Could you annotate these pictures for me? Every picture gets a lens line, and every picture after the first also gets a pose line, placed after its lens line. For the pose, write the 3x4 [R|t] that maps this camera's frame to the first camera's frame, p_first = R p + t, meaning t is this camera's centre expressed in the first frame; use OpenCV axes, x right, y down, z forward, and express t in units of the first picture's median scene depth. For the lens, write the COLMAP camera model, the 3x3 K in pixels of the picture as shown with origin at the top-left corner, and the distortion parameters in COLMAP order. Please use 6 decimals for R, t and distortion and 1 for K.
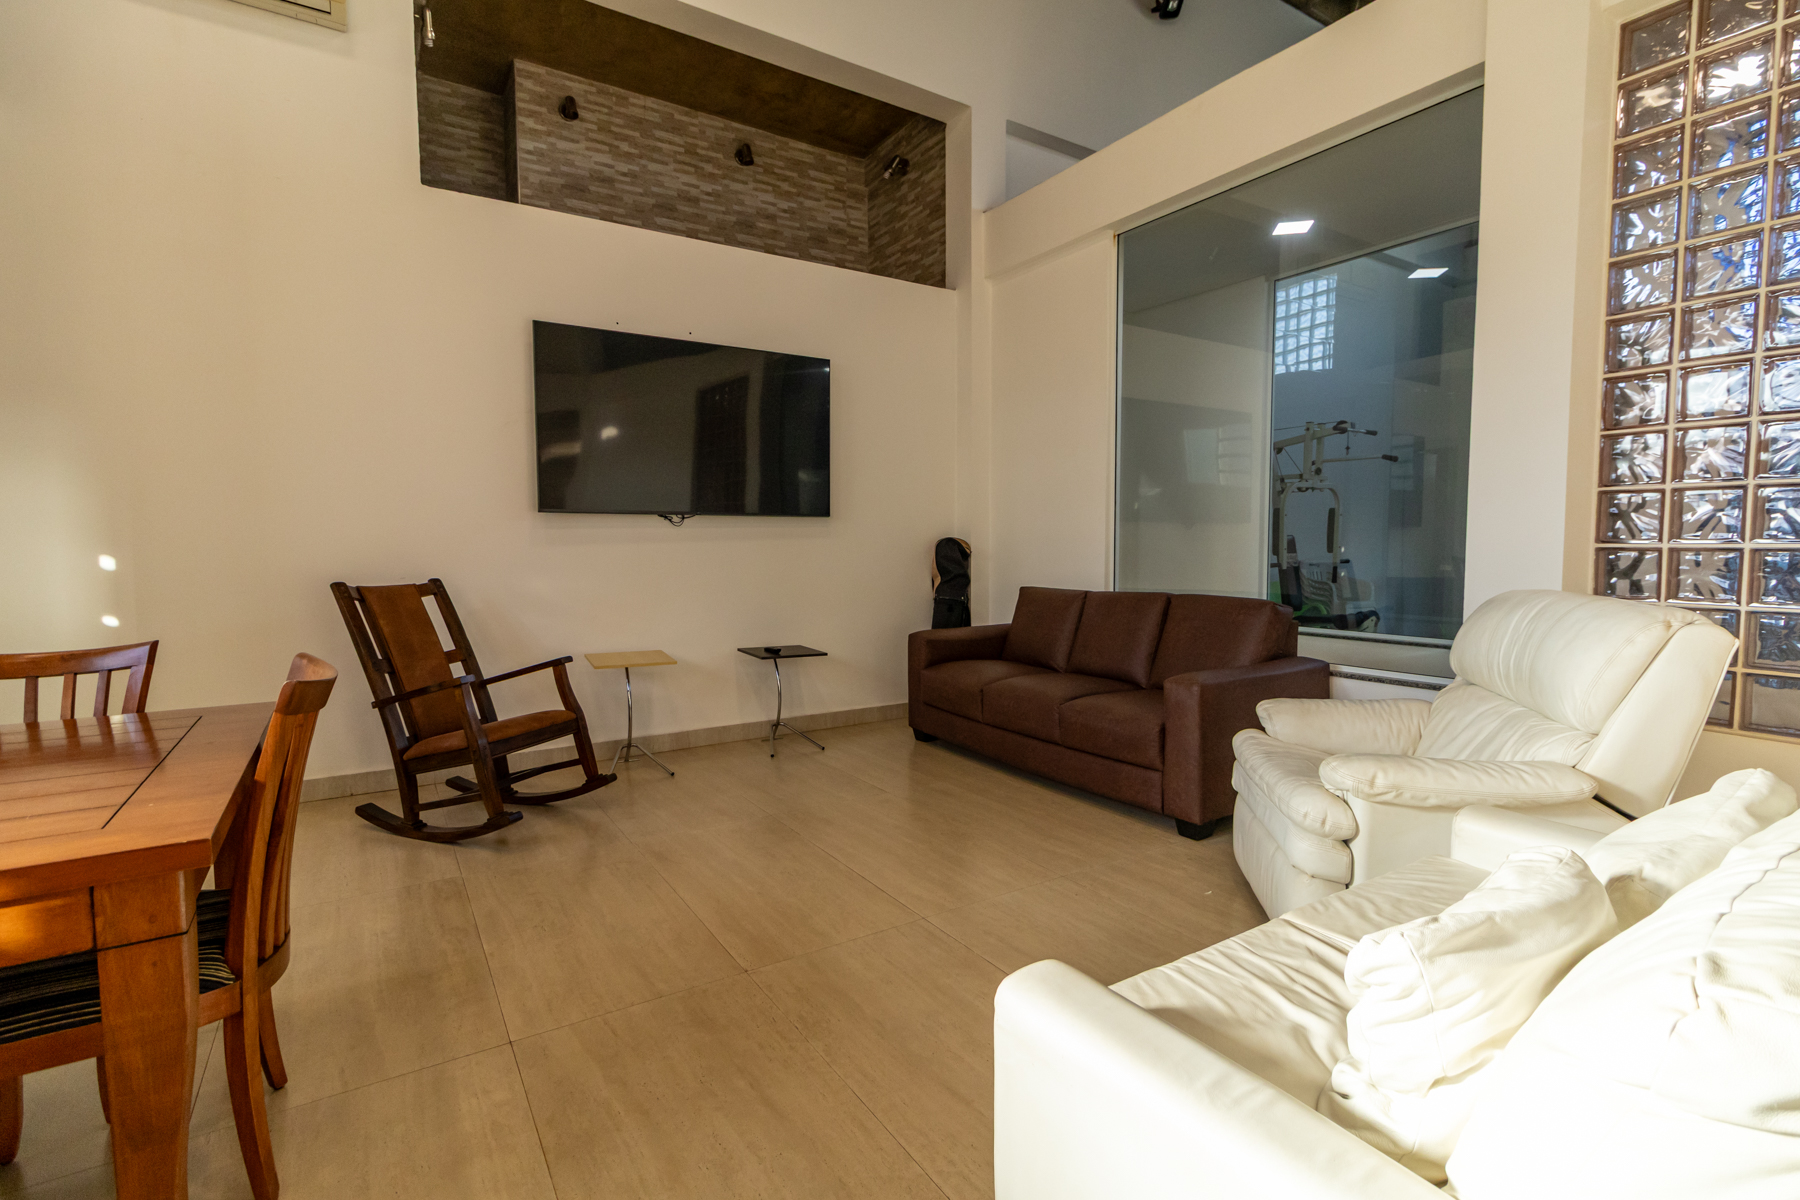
lens RADIAL K [[840.6, 0, 908.1], [0, 840.6, 592.7], [0, 0, 1]] dist [0.003528, 0.001034]
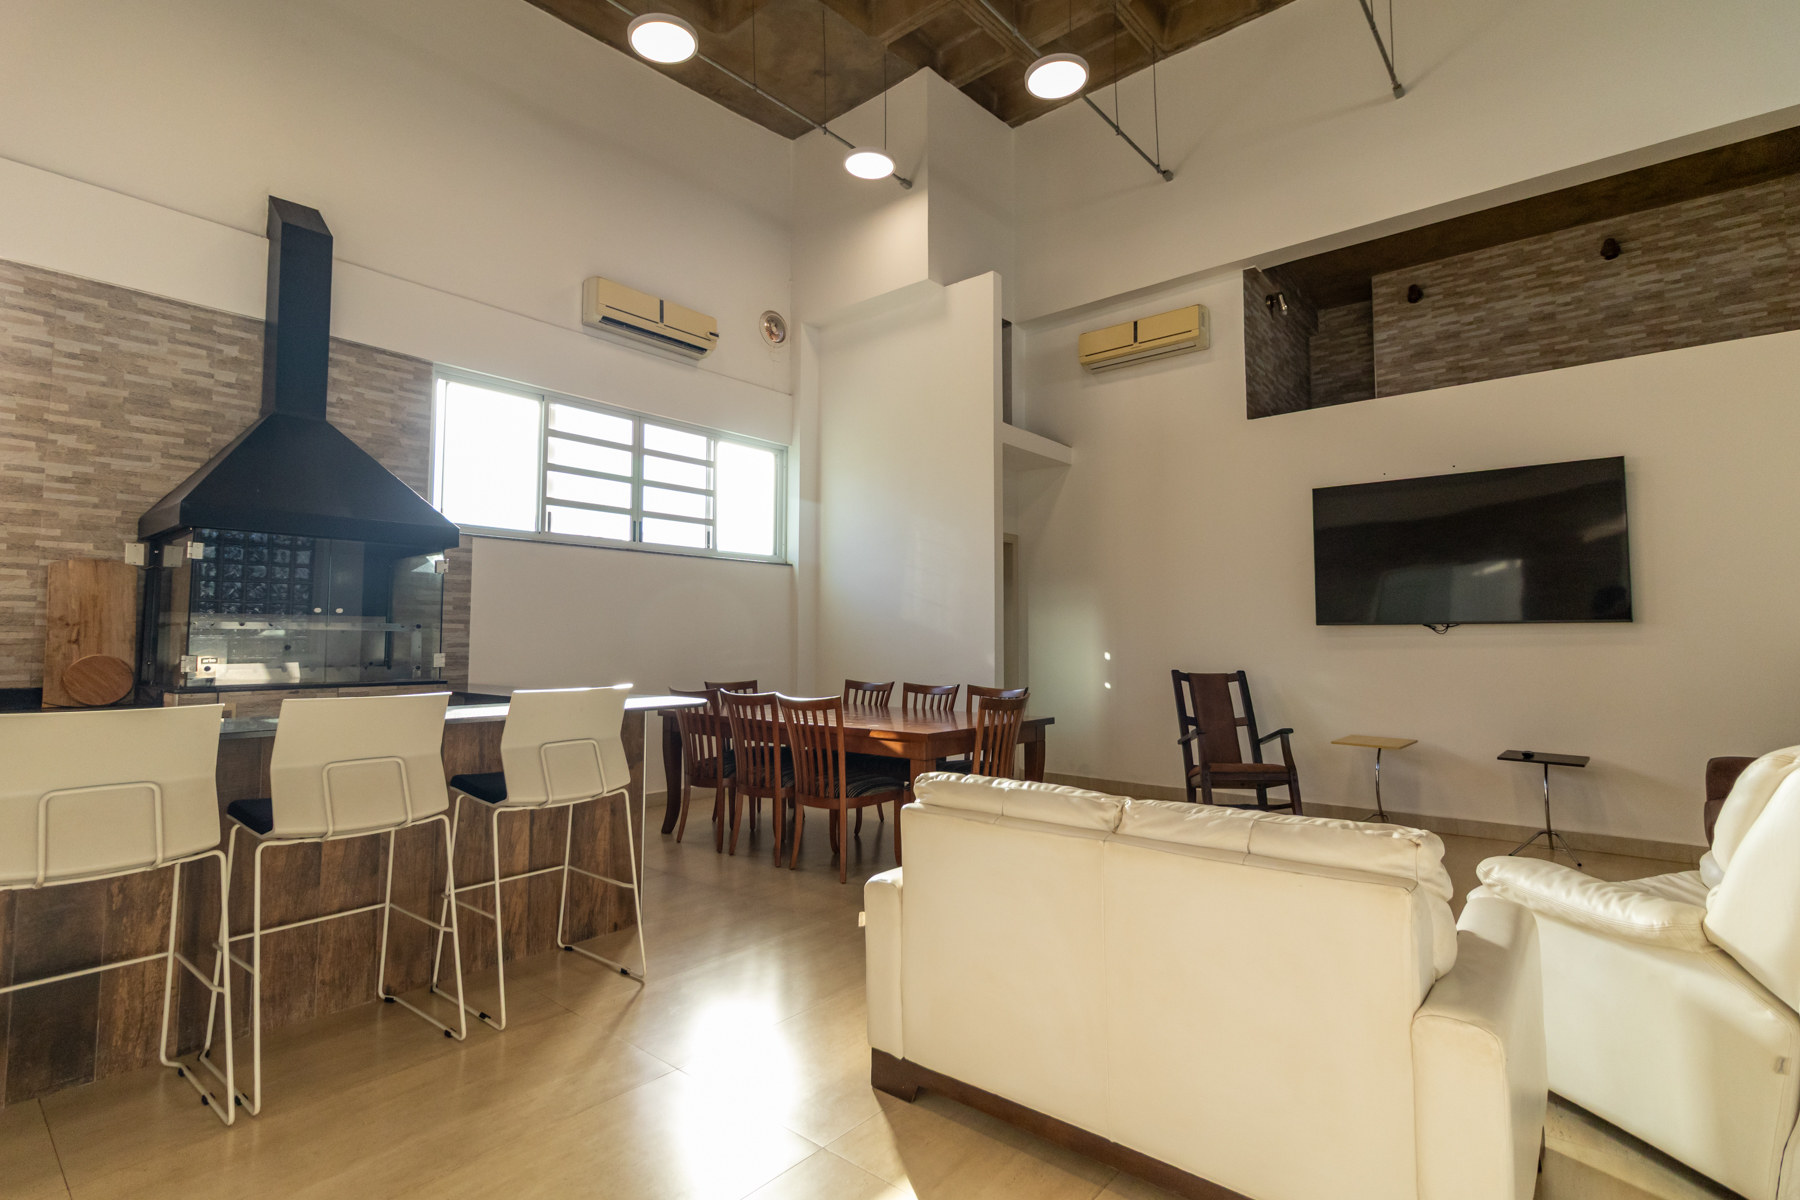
lens RADIAL K [[854.2, 0, 906.5], [0, 854.2, 592.2], [0, 0, 1]] dist [0.004154, 0.000631]
pose [[0.292407, -0.055898, -0.954659, 0.546871], [-0.060532, 0.995206, -0.076812, -0.001830], [0.954376, 0.080248, 0.287622, -0.029691]]
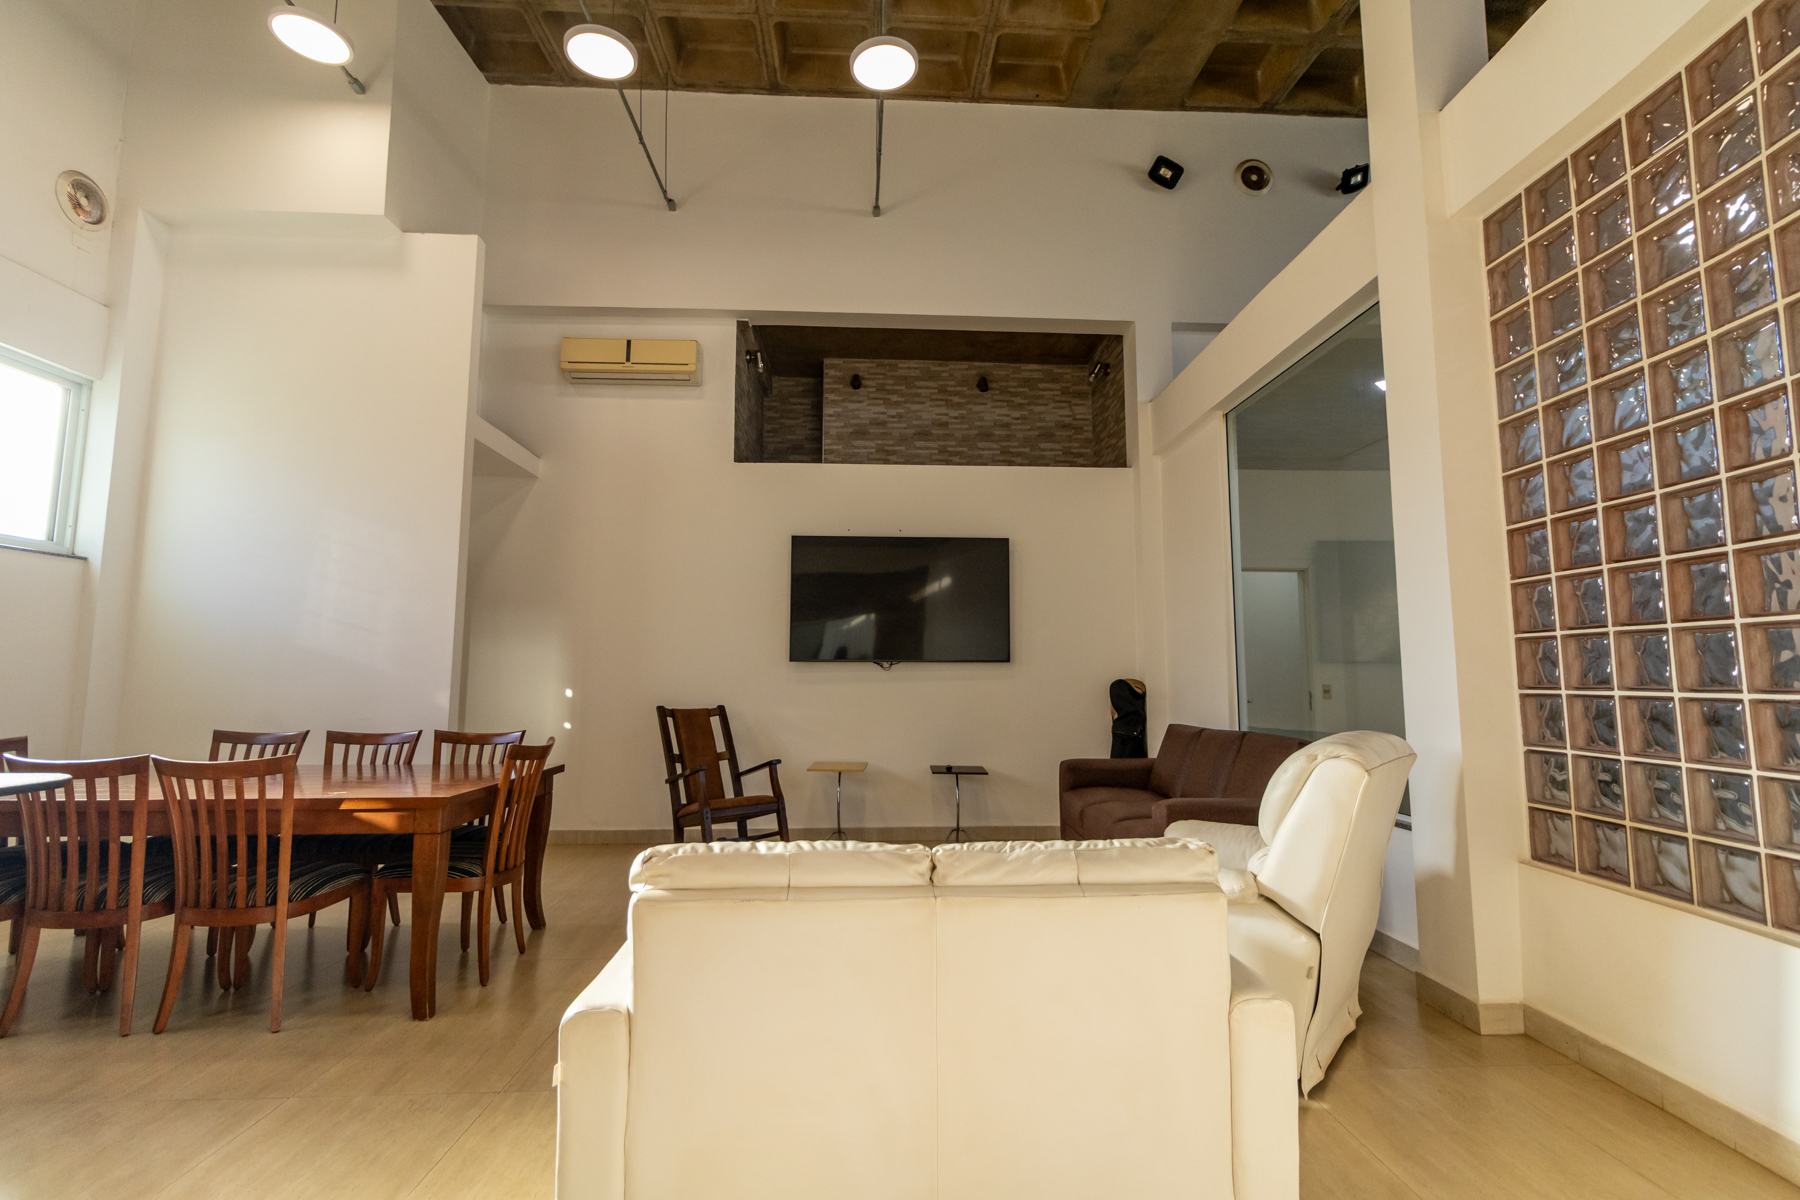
lens RADIAL K [[840.6, 0, 908.1], [0, 840.6, 592.7], [0, 0, 1]] dist [0.003528, 0.001034]
pose [[0.863907, -0.048967, -0.501266, 0.383078], [-0.033835, 0.987372, -0.154766, 0.004772], [0.502514, 0.150664, 0.851340, -0.133297]]
